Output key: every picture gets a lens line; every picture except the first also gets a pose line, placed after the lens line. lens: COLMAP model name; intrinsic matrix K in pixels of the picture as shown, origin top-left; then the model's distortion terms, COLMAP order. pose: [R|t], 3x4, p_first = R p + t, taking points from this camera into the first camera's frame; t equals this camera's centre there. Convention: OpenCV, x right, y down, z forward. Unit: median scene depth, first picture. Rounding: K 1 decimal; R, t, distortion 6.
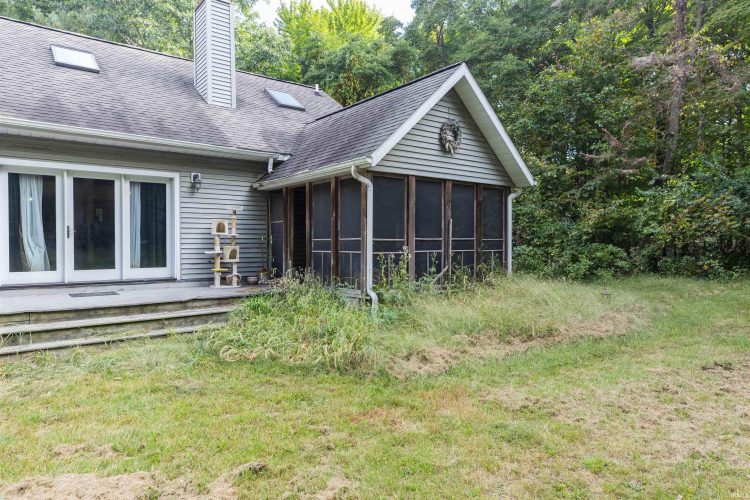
lens RADIAL K [[474.7, 0, 375.6], [0, 474.7, 245.2], [0, 0, 1]] dist [0.004182, 0.000817]
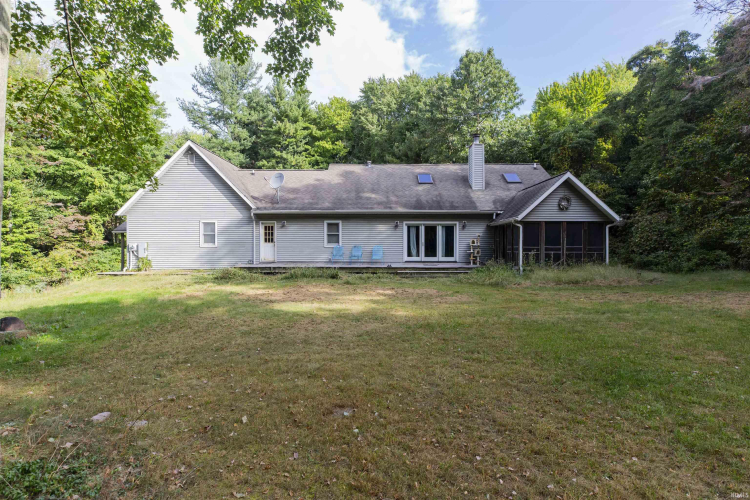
lens RADIAL K [[412.1, 0, 375.0], [0, 412.1, 250.0], [0, 0, 1]] dist [0.000437, 0.000163]
pose [[0.785432, 0.007867, -0.618898, 0.651746], [-0.008046, 0.999965, 0.002499, 0.004287], [0.618896, 0.003017, 0.785467, -1.103320]]
